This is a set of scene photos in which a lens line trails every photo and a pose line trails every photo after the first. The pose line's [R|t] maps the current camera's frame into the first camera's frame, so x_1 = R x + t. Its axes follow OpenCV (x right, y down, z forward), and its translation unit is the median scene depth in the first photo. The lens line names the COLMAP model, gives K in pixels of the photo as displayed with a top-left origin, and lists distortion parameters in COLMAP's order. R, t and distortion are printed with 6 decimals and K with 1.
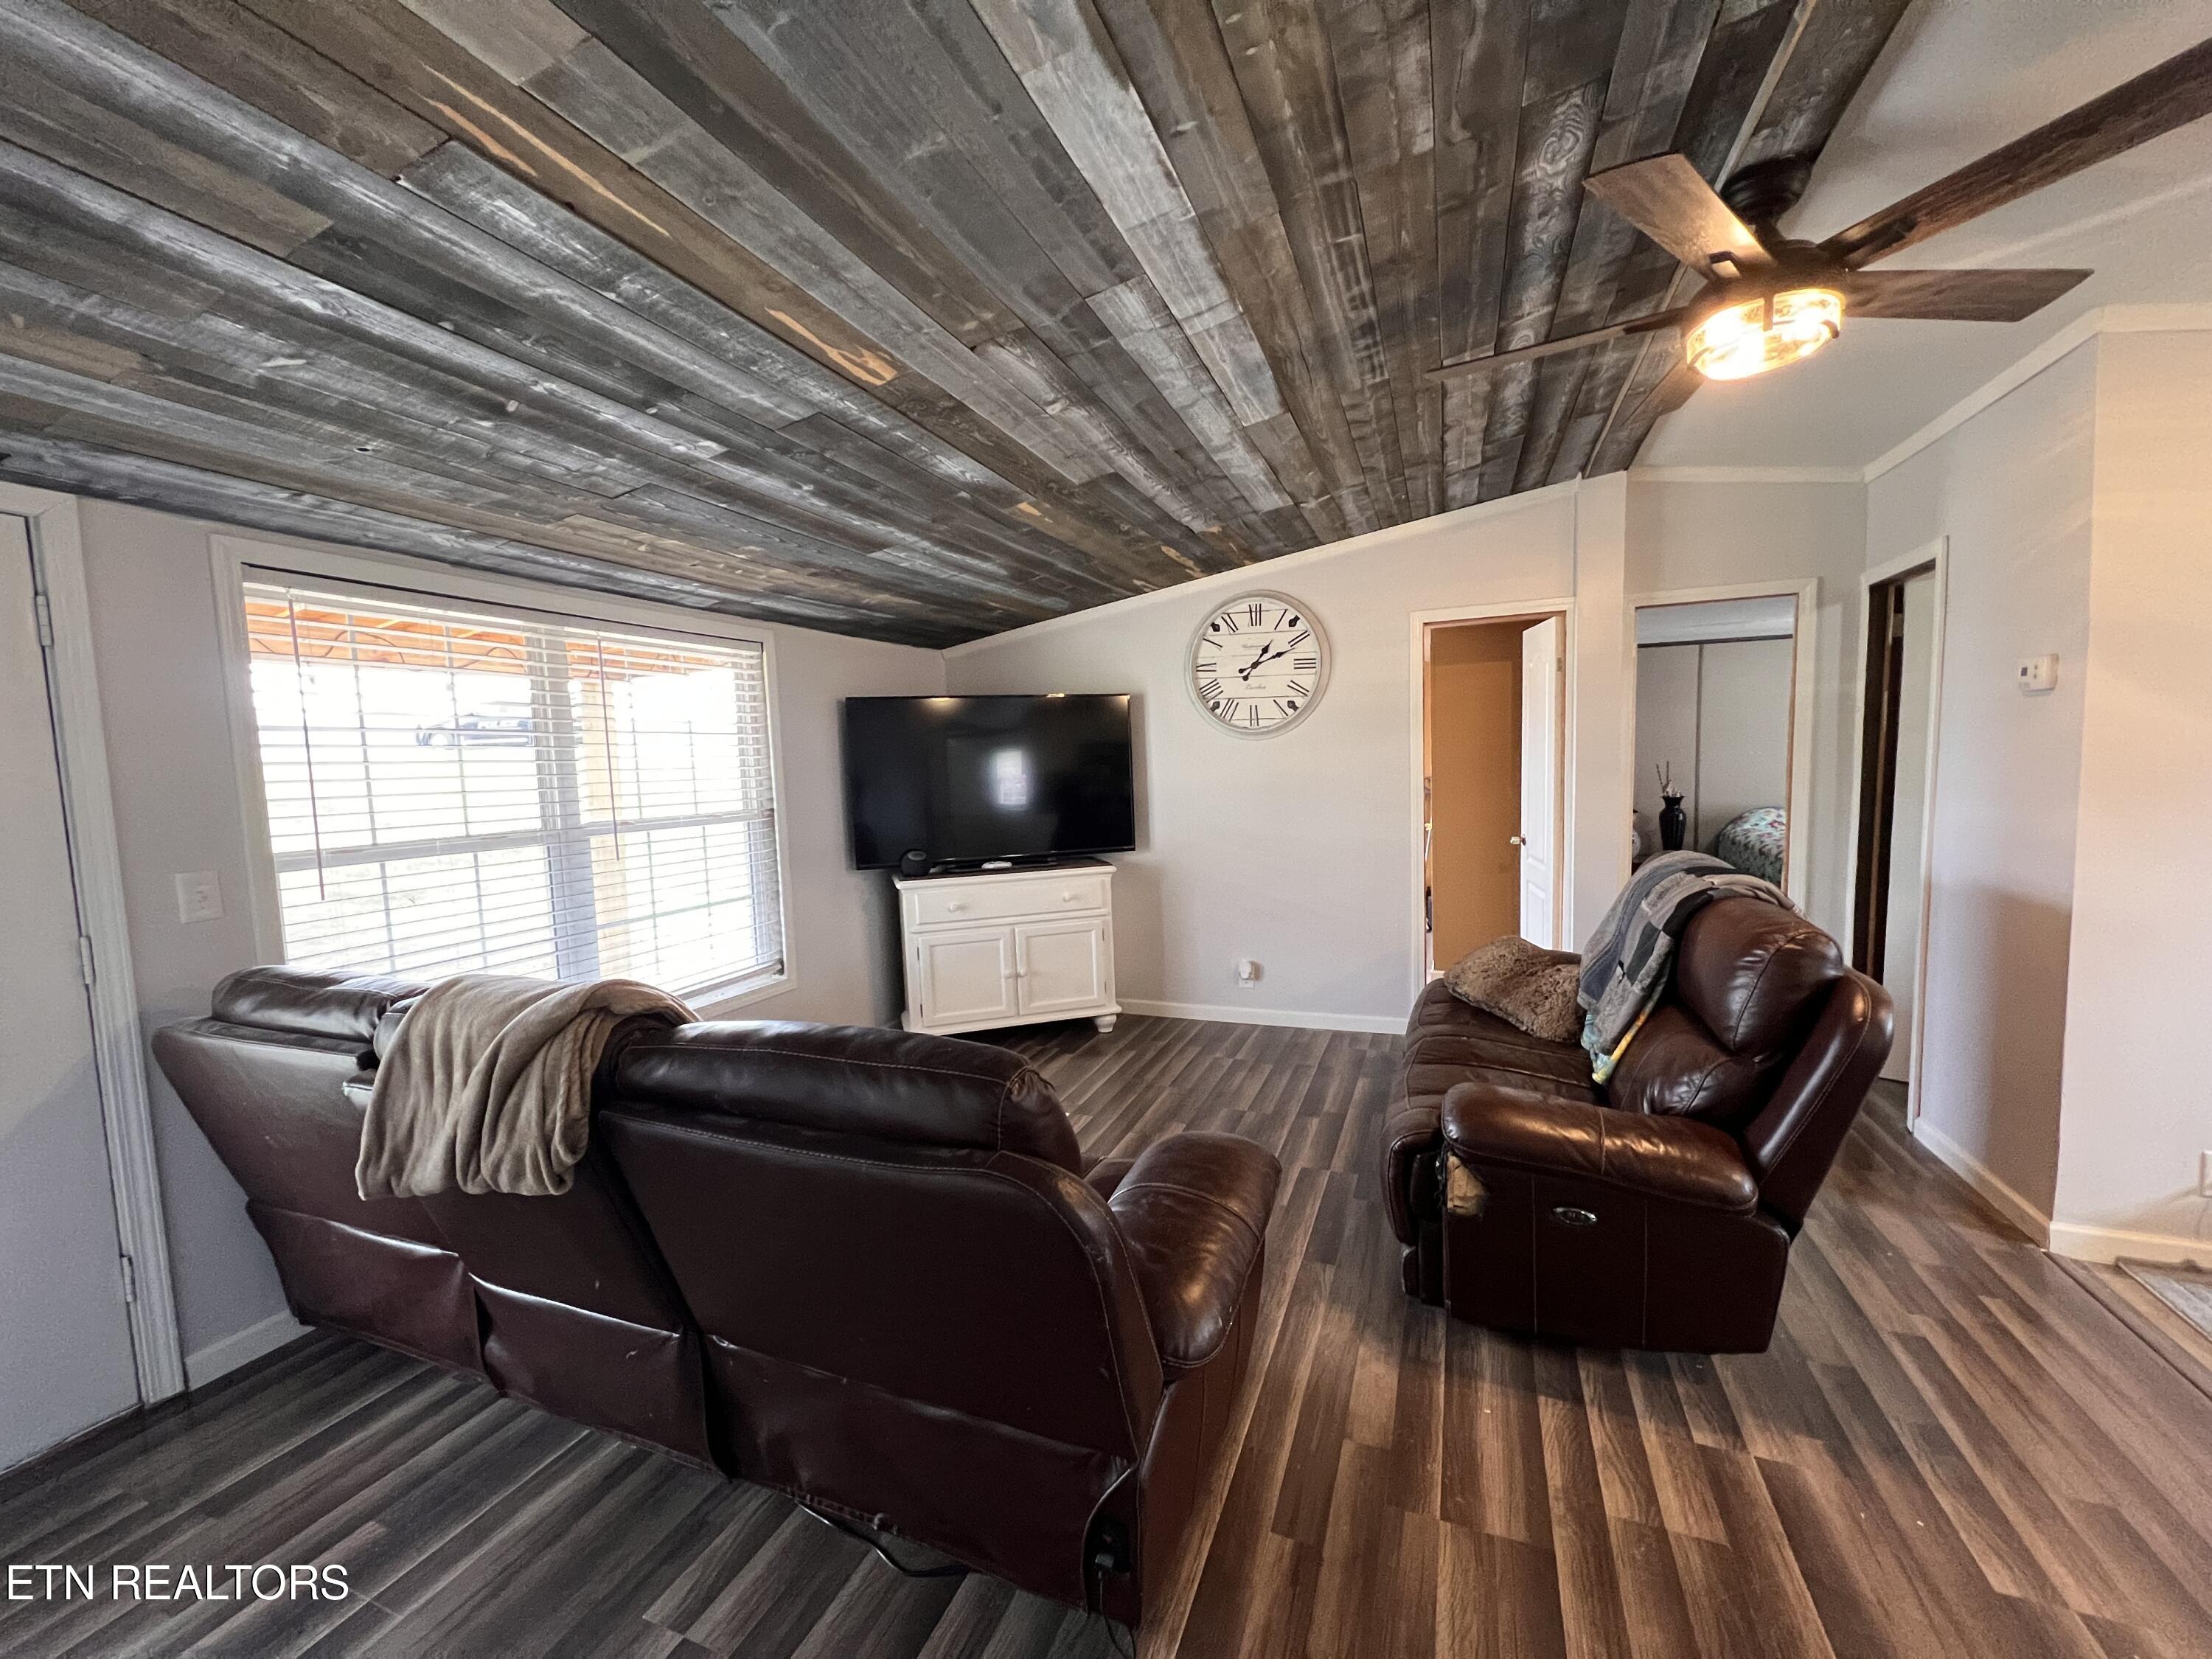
lens RADIAL K [[879.0, 0, 1110.9], [0, 879.0, 834.9], [0, 0, 1]] dist [-0.000299, -0.000124]
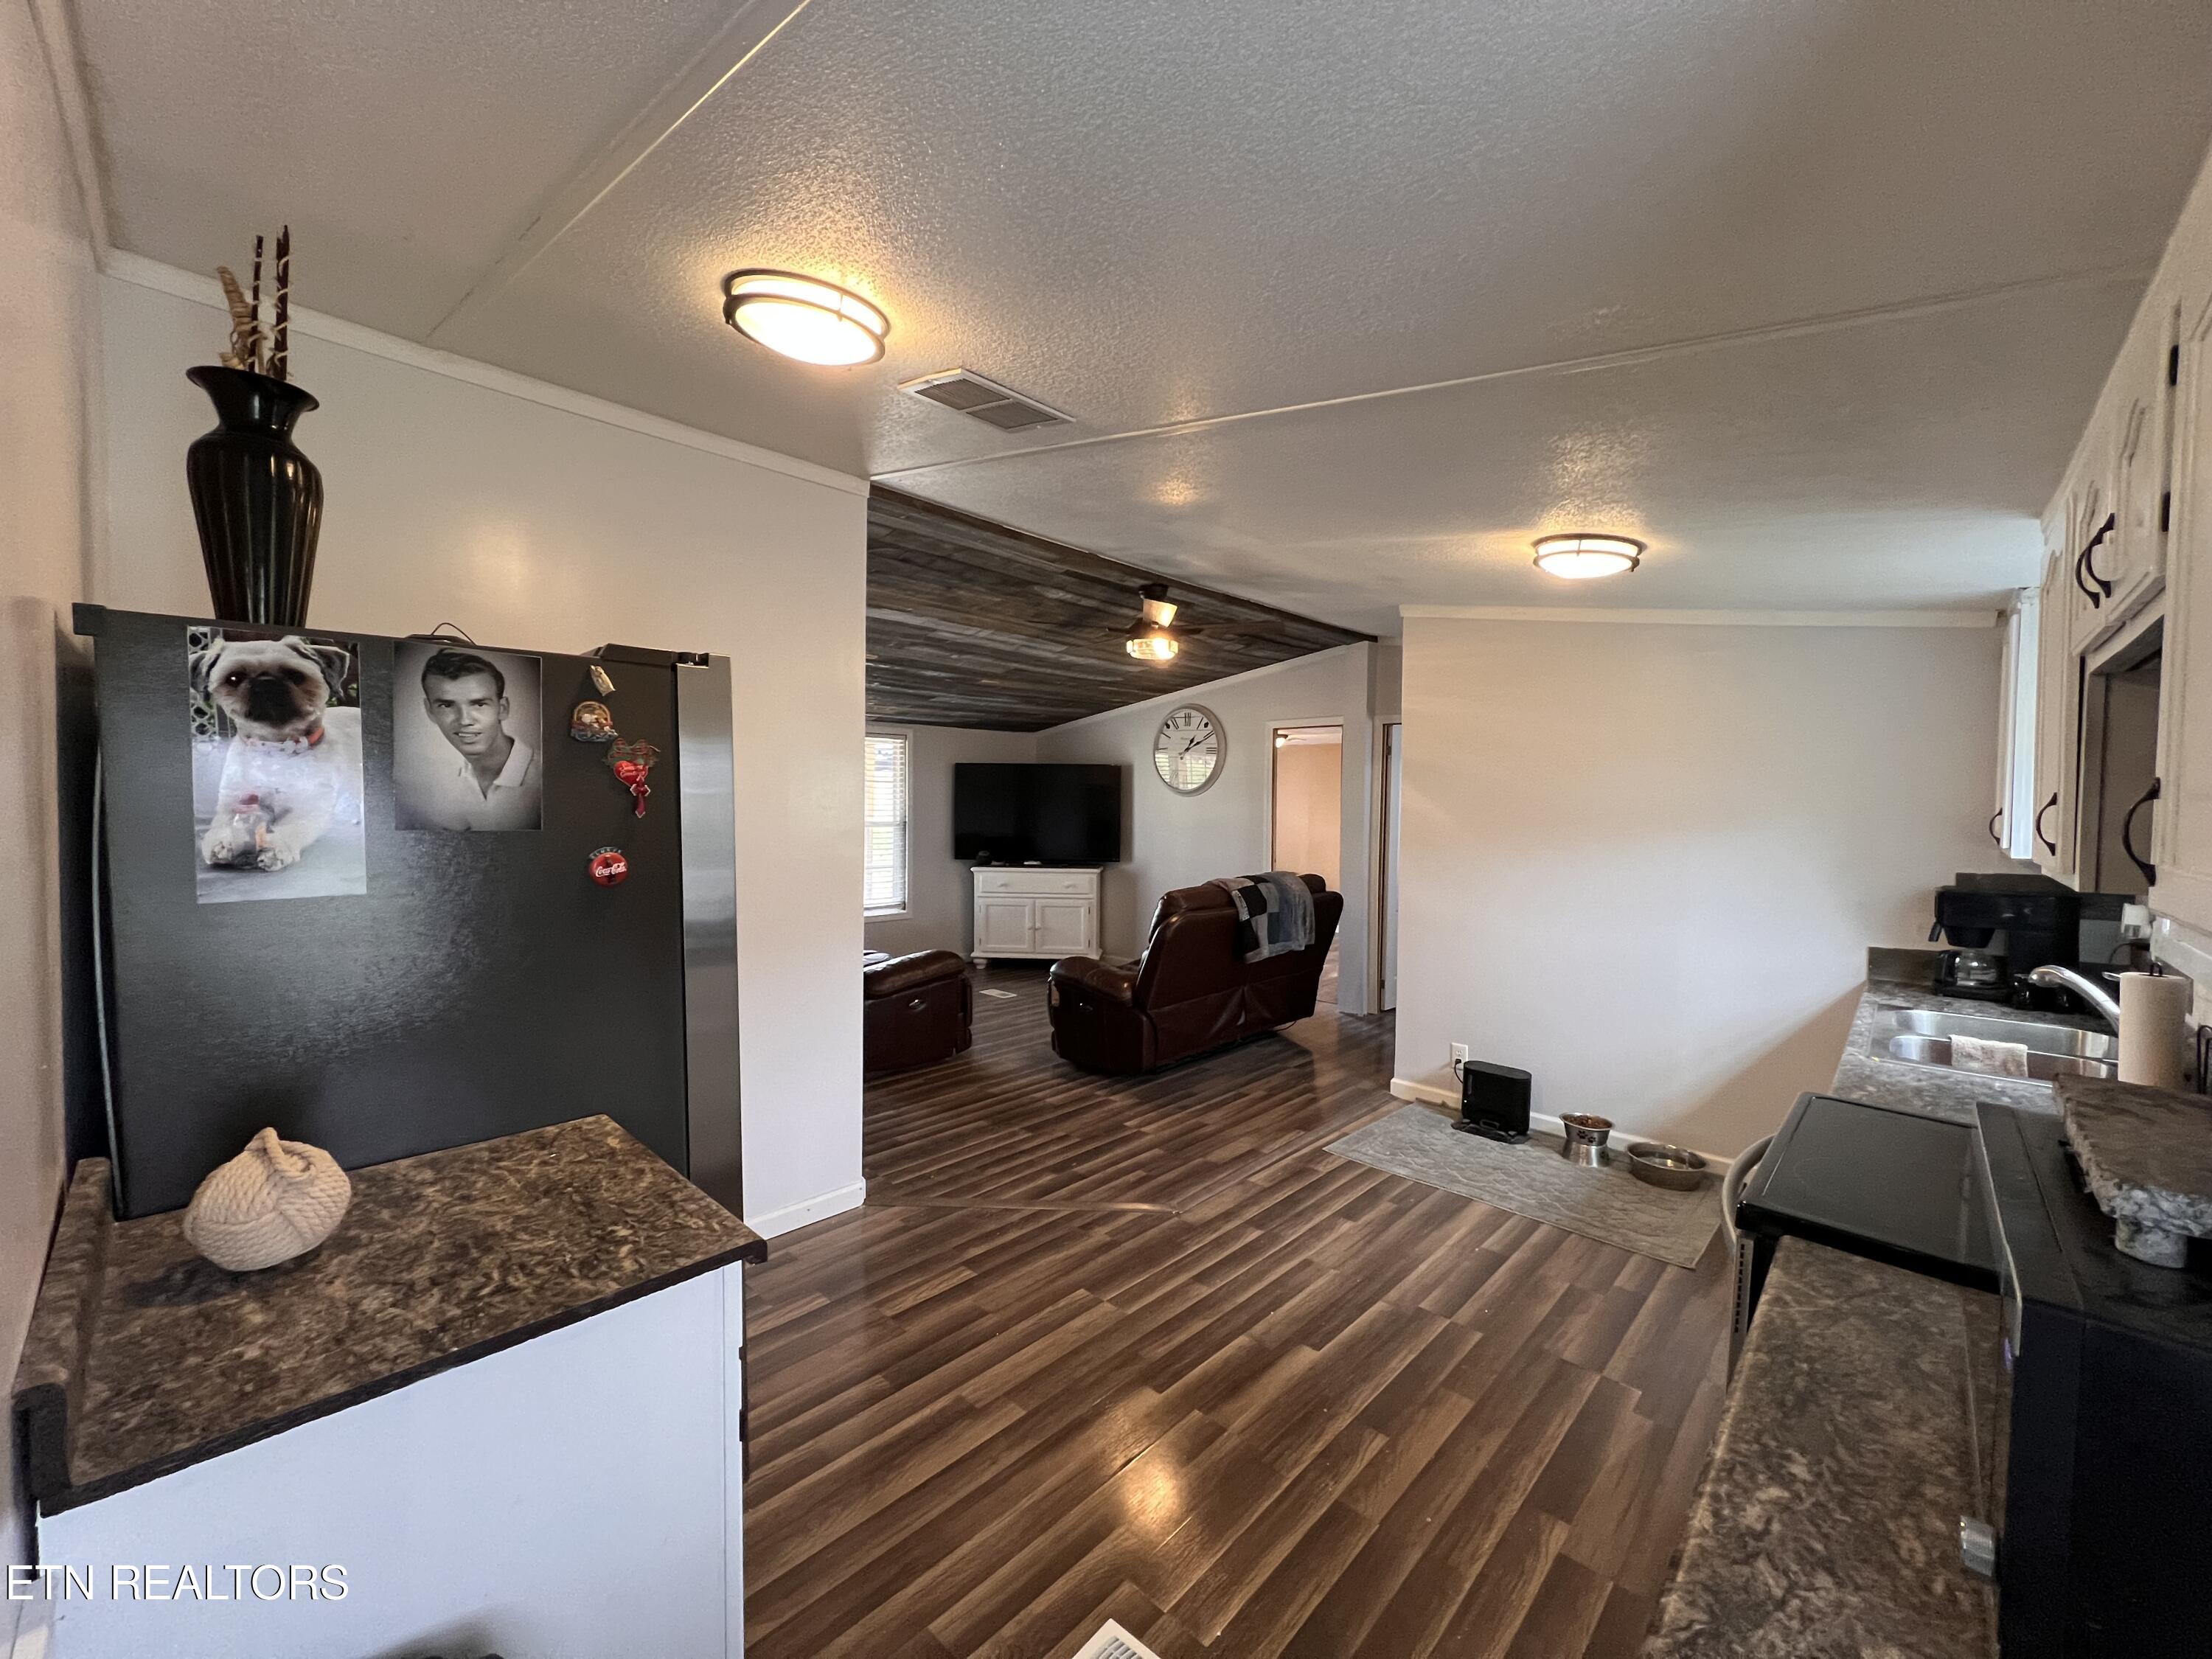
lens RADIAL K [[879.0, 0, 1113.3], [0, 879.0, 838.1], [0, 0, 1]] dist [-0.000299, -0.000124]
pose [[0.930436, 0.064903, -0.360661, 1.390454], [-0.077455, 0.996786, -0.020442, 0.019720], [0.358176, 0.046954, 0.932473, -1.175589]]
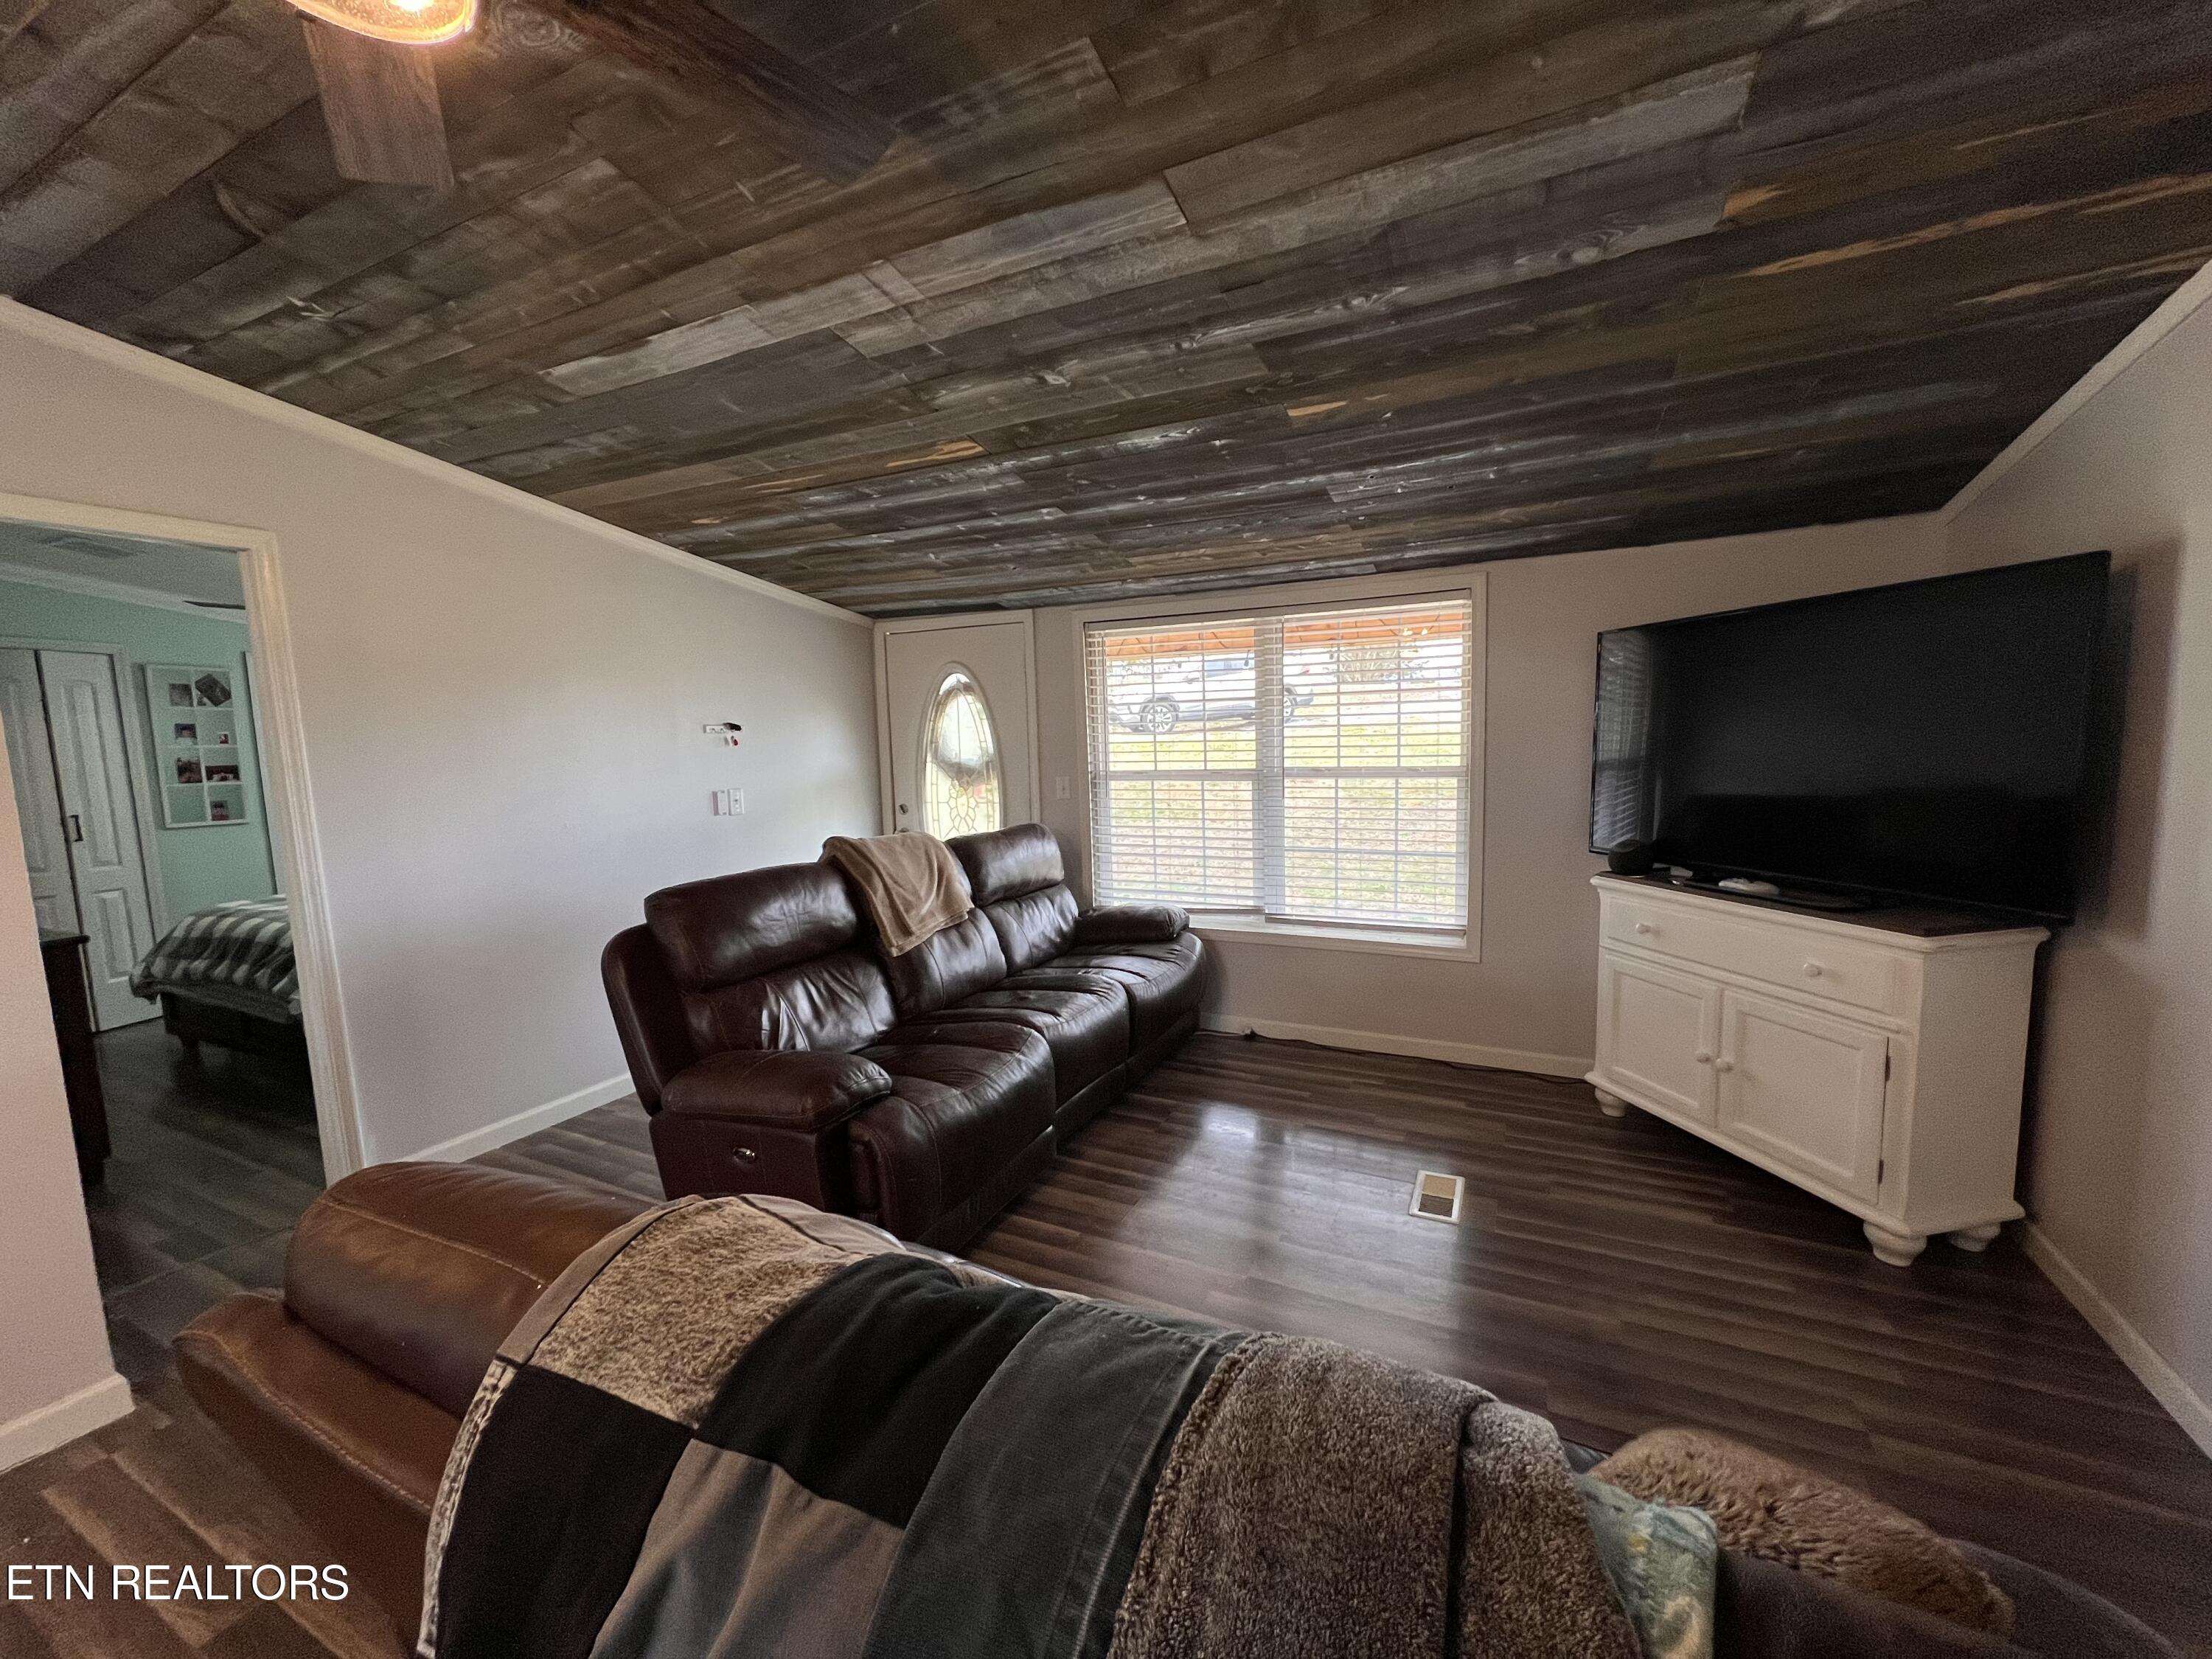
lens RADIAL K [[879.0, 0, 1109.4], [0, 879.0, 835.4], [0, 0, 1]] dist [-0.000299, -0.000124]
pose [[-0.076266, 0.146861, -0.986213, 1.118301], [-0.056636, 0.986858, 0.151337, -0.150973], [0.995478, 0.067397, -0.066946, 1.324930]]
